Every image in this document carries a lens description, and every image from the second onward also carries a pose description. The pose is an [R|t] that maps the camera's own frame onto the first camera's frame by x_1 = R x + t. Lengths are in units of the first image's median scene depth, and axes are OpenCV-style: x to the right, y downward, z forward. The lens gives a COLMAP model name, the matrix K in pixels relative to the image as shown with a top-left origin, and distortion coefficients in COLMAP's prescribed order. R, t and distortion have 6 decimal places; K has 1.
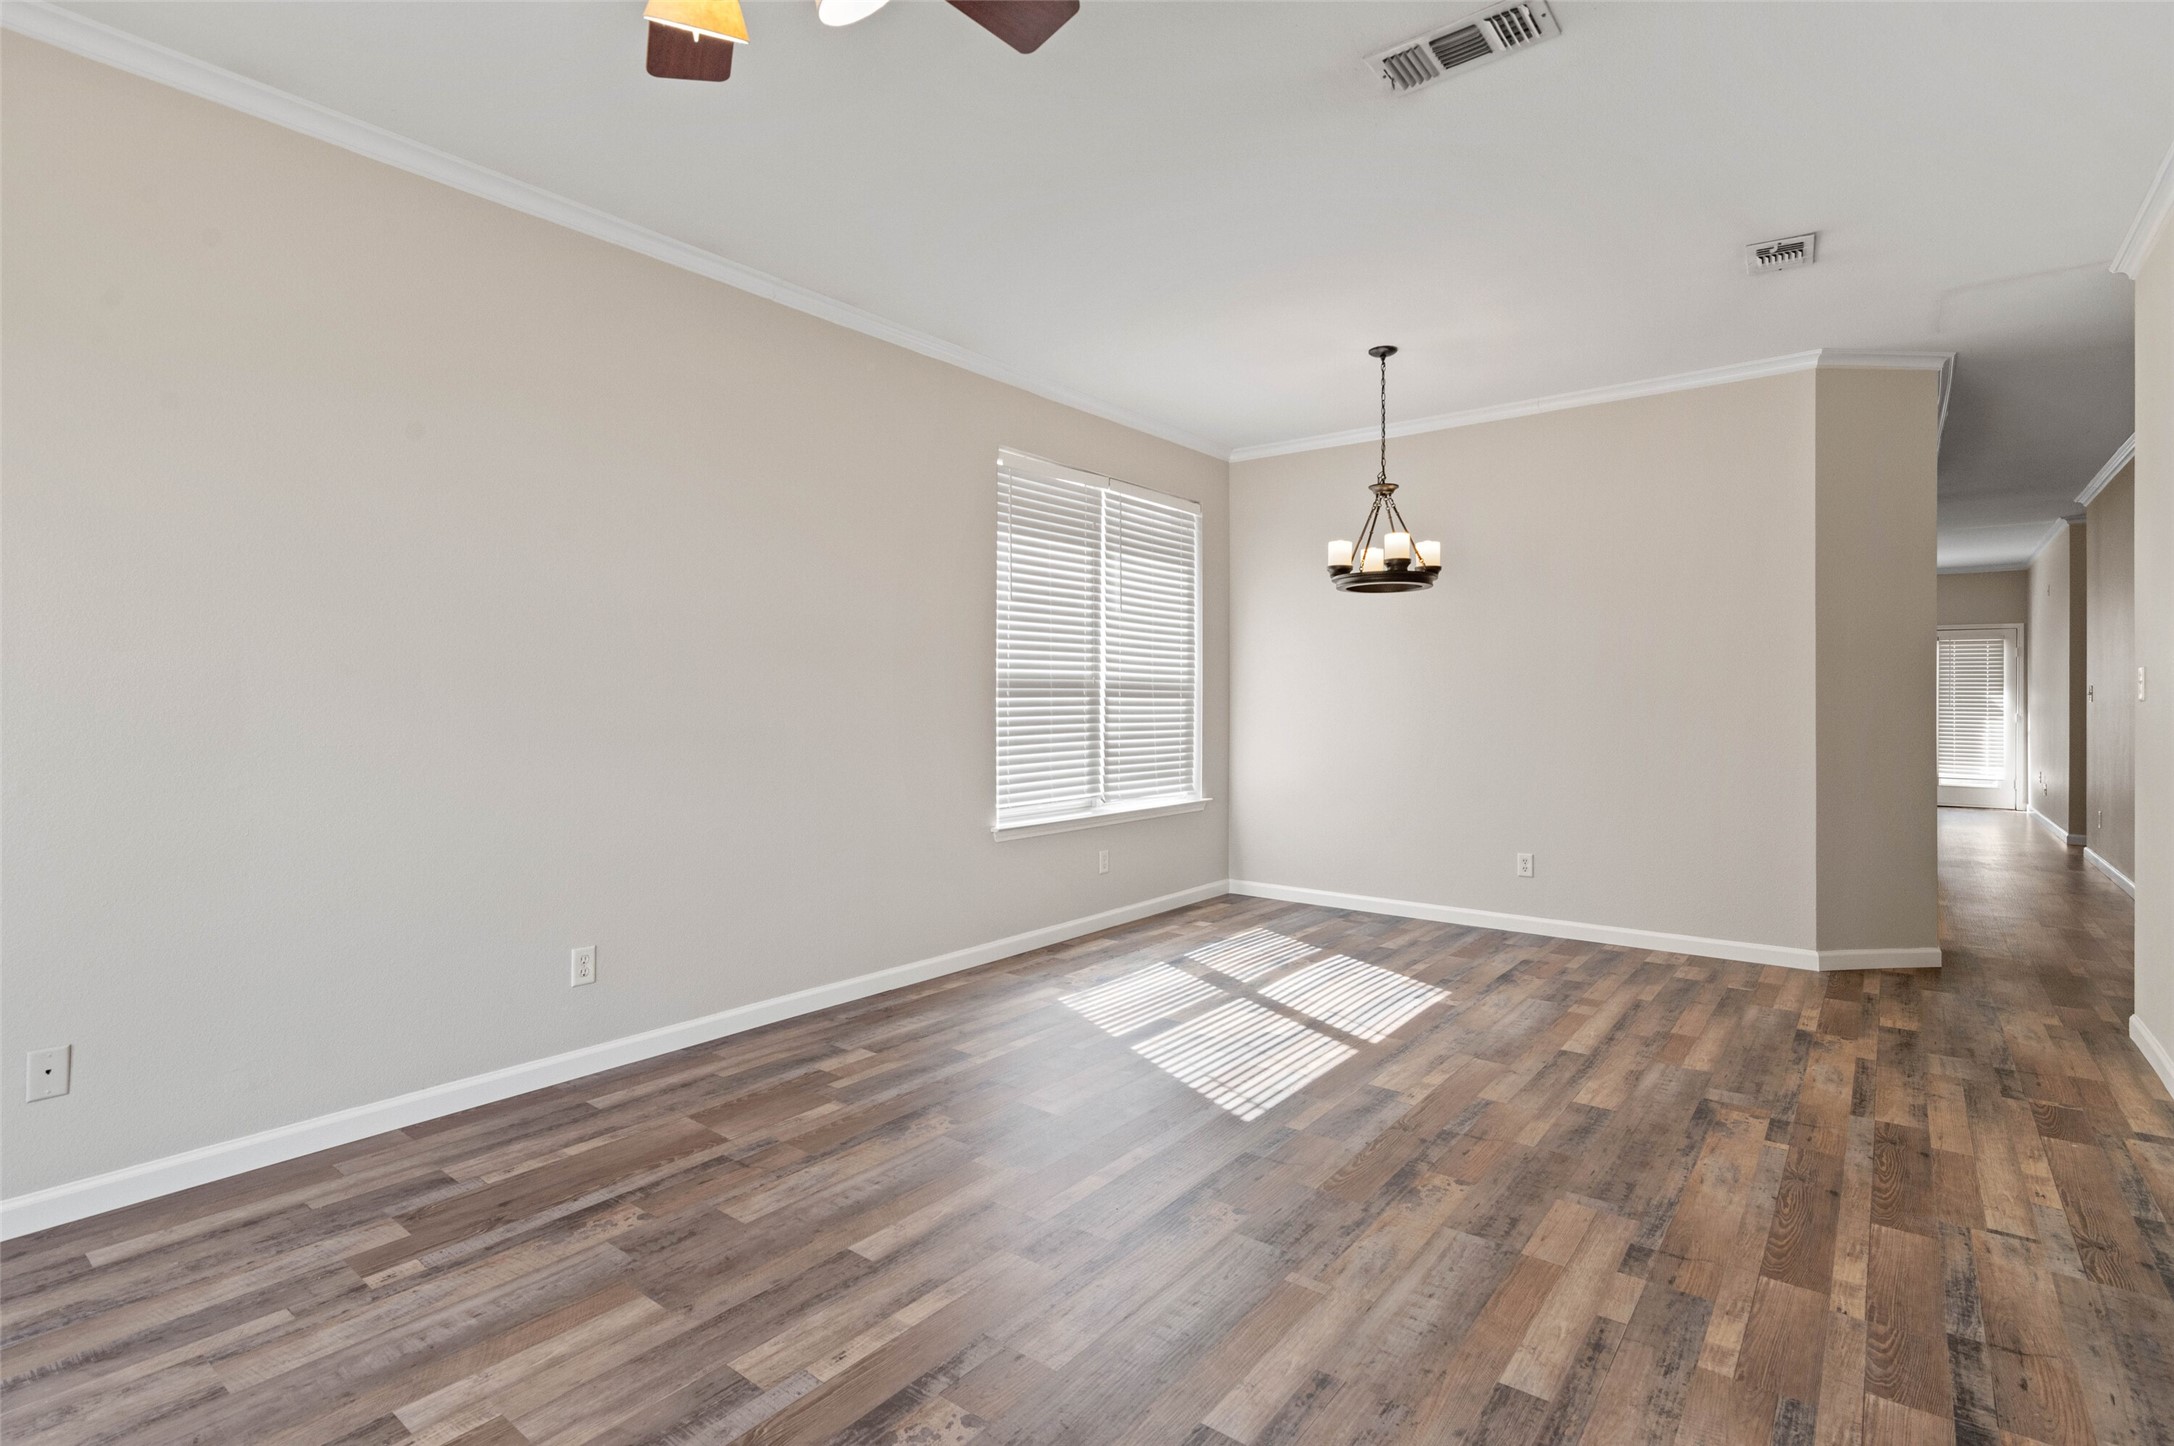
lens RADIAL K [[1038.7, 0, 1089.6], [0, 1038.7, 704.6], [0, 0, 1]] dist [-0.005013, -0.000357]
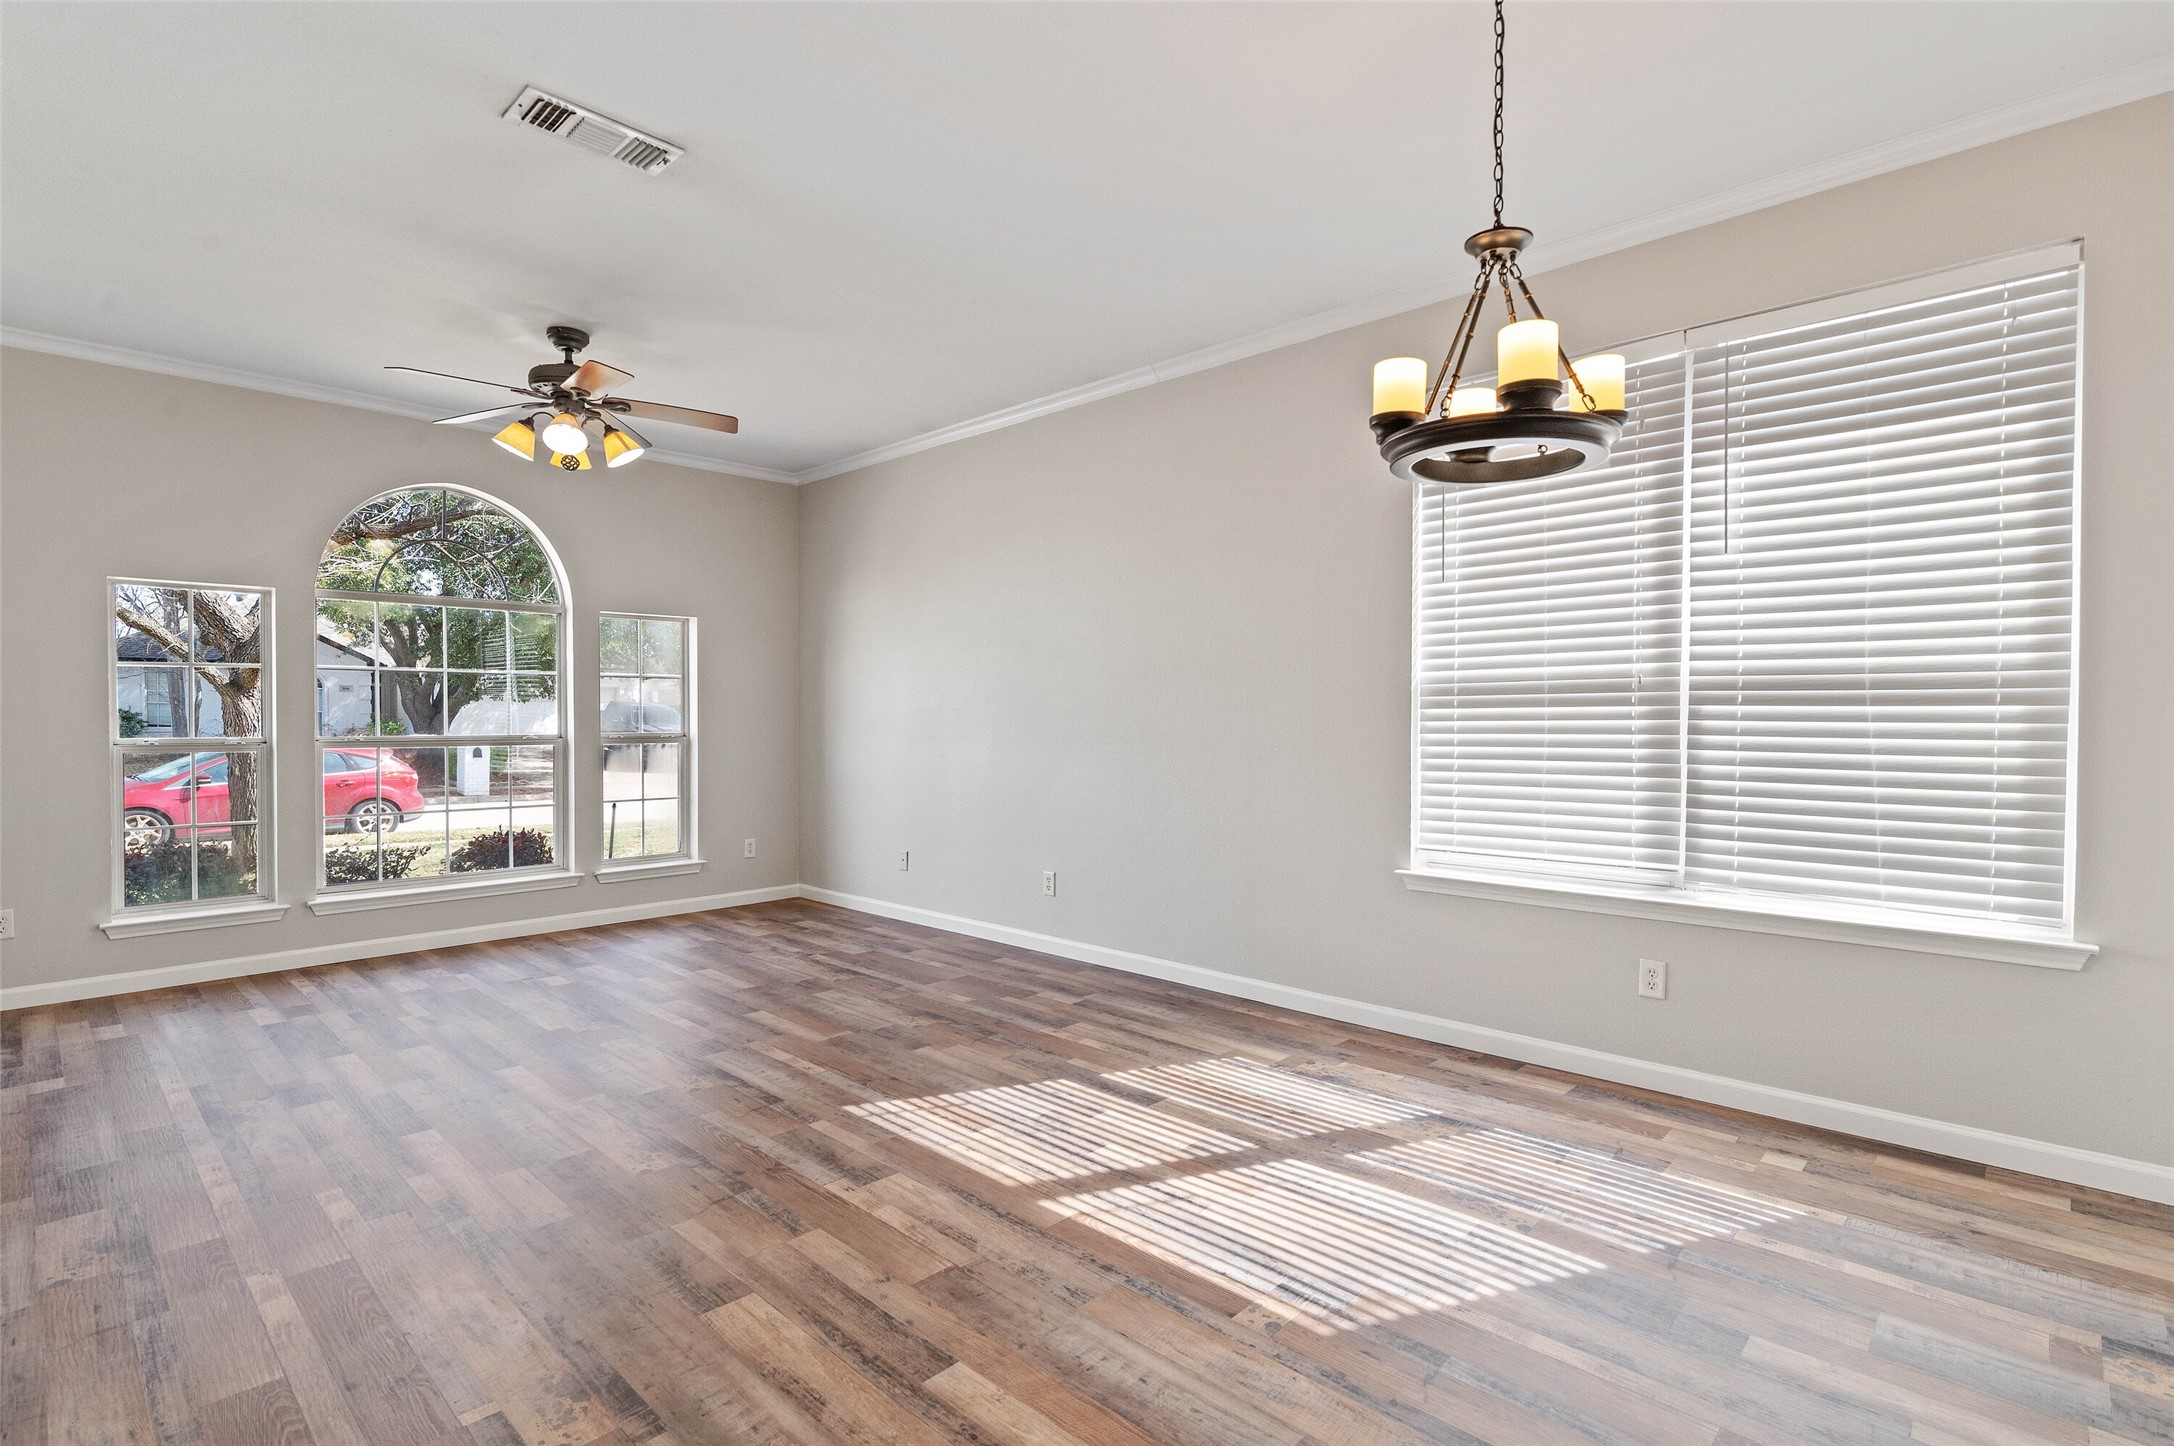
lens RADIAL K [[1030.7, 0, 1089.4], [0, 1030.7, 717.6], [0, 0, 1]] dist [-0.004436, -0.000072]
pose [[-0.097952, 0.002349, -0.995188, 1.065584], [-0.000666, 0.999997, 0.002426, -0.002791], [0.995191, 0.000900, -0.097950, 1.220072]]
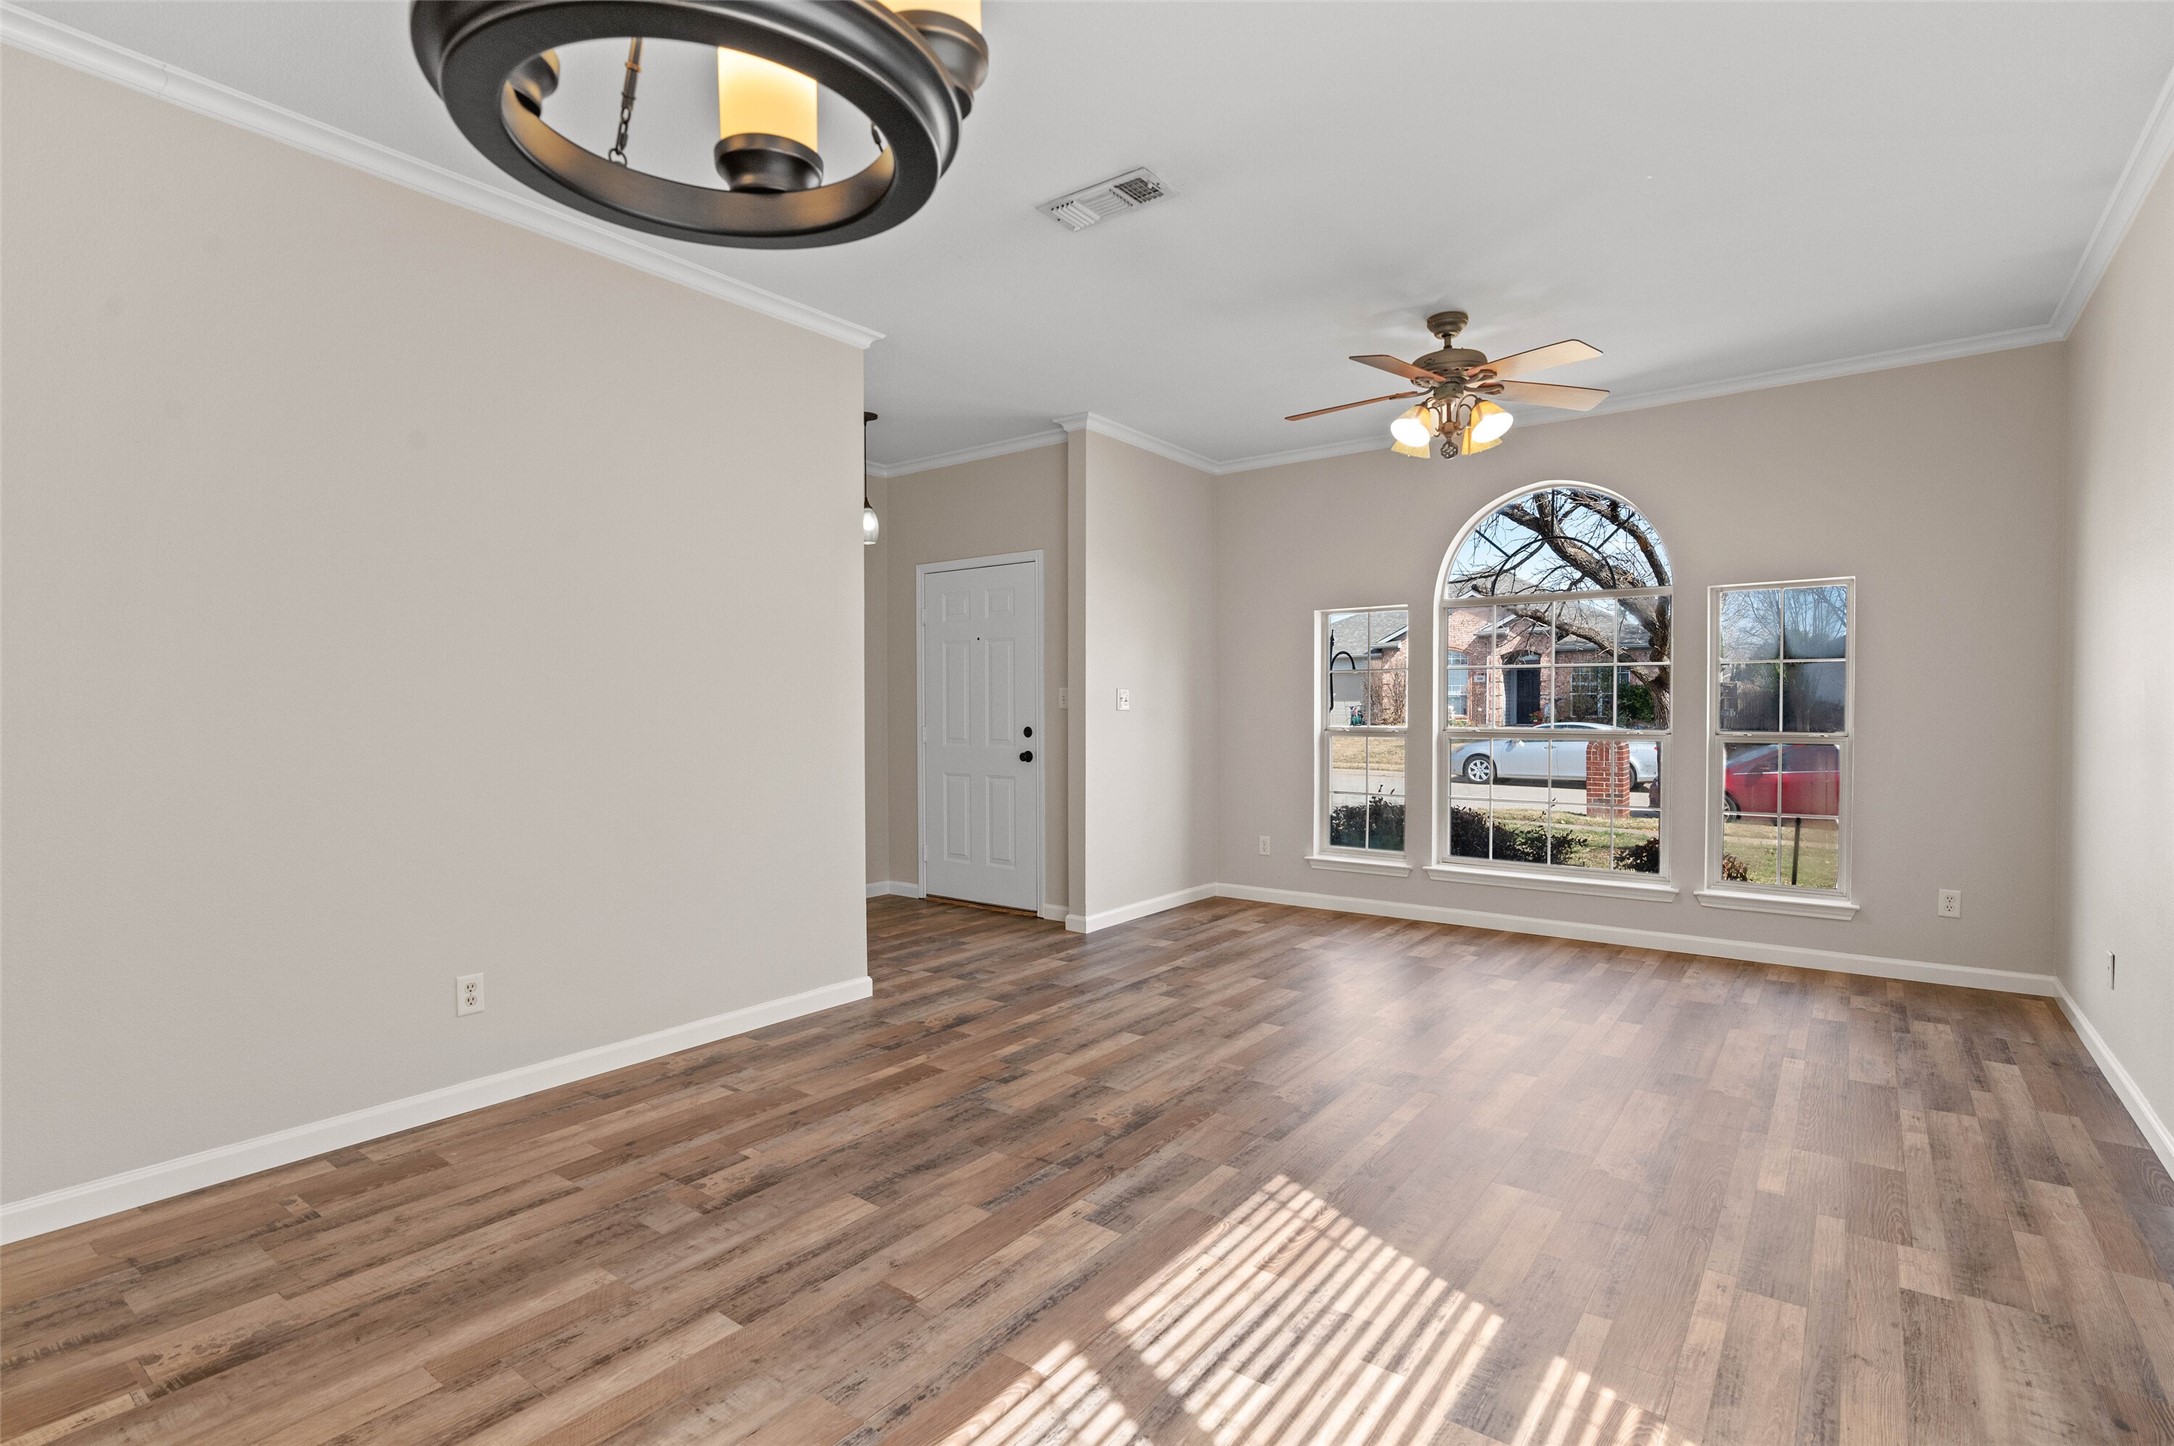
lens RADIAL K [[1030.7, 0, 1089.4], [0, 1030.7, 717.6], [0, 0, 1]] dist [-0.004436, -0.000072]
pose [[-0.999805, 0.001414, -0.019675, 0.301690], [0.001228, 0.999955, 0.009450, -0.003906], [0.019688, 0.009424, -0.999762, 1.699822]]
